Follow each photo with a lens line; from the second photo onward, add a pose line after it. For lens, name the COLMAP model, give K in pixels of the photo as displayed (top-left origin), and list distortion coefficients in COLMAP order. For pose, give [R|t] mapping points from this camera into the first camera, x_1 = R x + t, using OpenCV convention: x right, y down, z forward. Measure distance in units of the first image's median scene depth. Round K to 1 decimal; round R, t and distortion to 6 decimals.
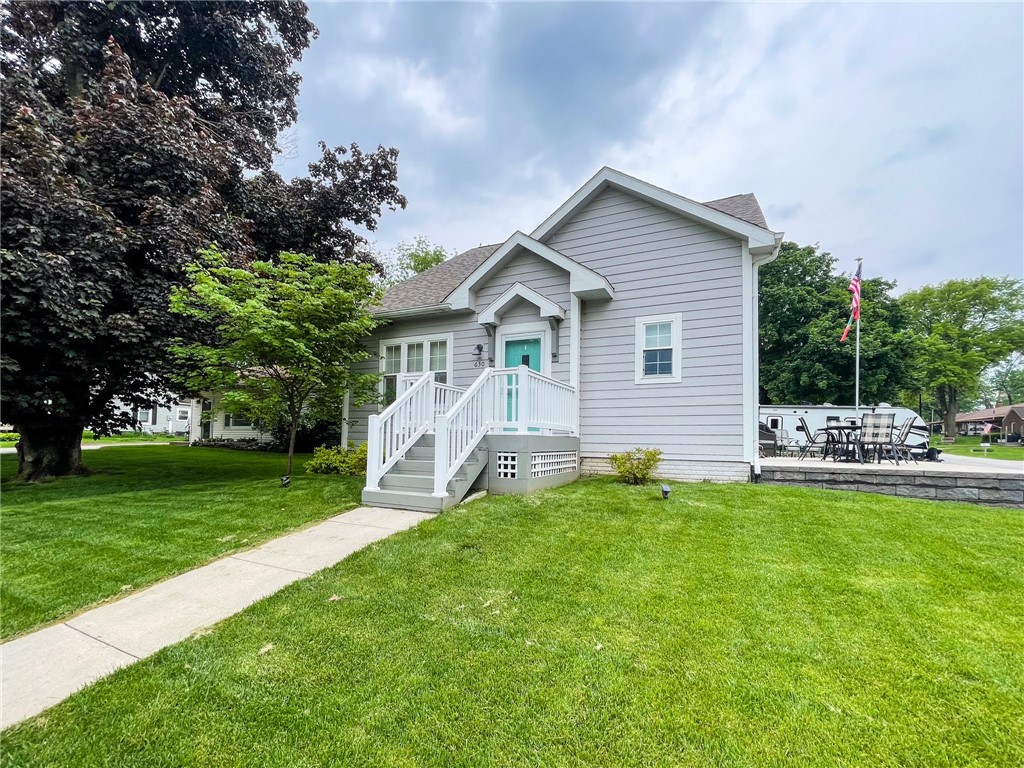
lens RADIAL K [[441.3, 0, 513.4], [0, 441.3, 422.2], [0, 0, 1]] dist [0.001282, -0.000225]
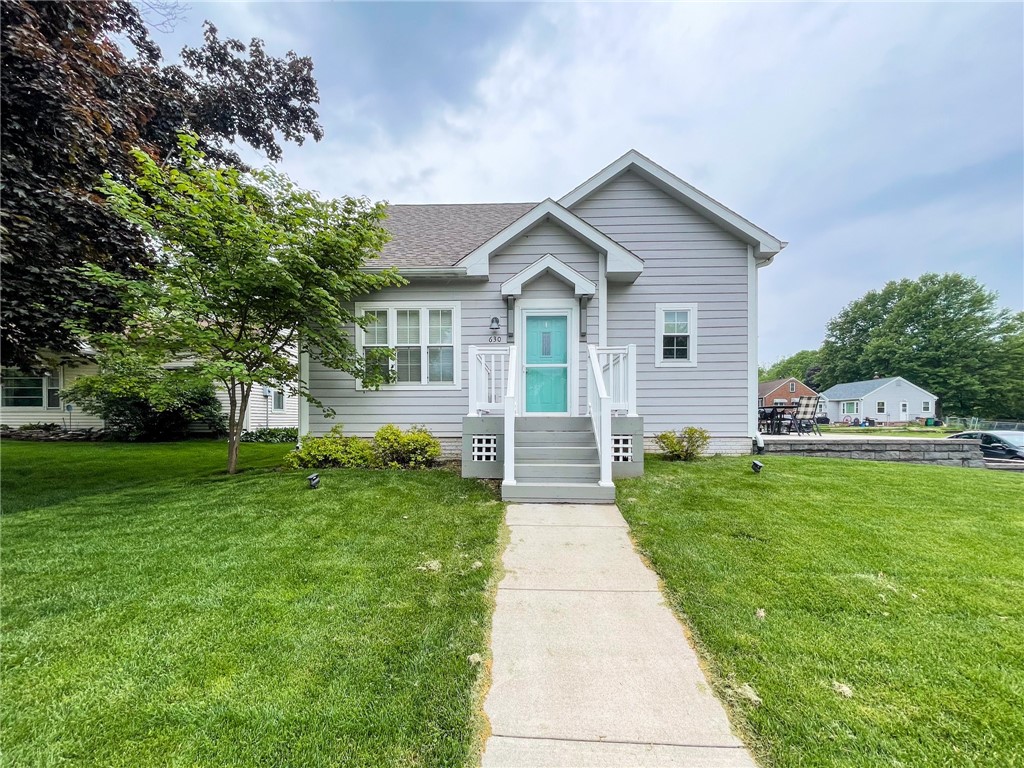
lens RADIAL K [[436.9, 0, 511.9], [0, 436.9, 422.8], [0, 0, 1]] dist [-0.002064, -0.000378]
pose [[0.918800, -0.018077, 0.394309, -0.432549], [-0.001672, 0.998764, 0.049685, -0.003803], [-0.394720, -0.046310, 0.917634, 0.159111]]
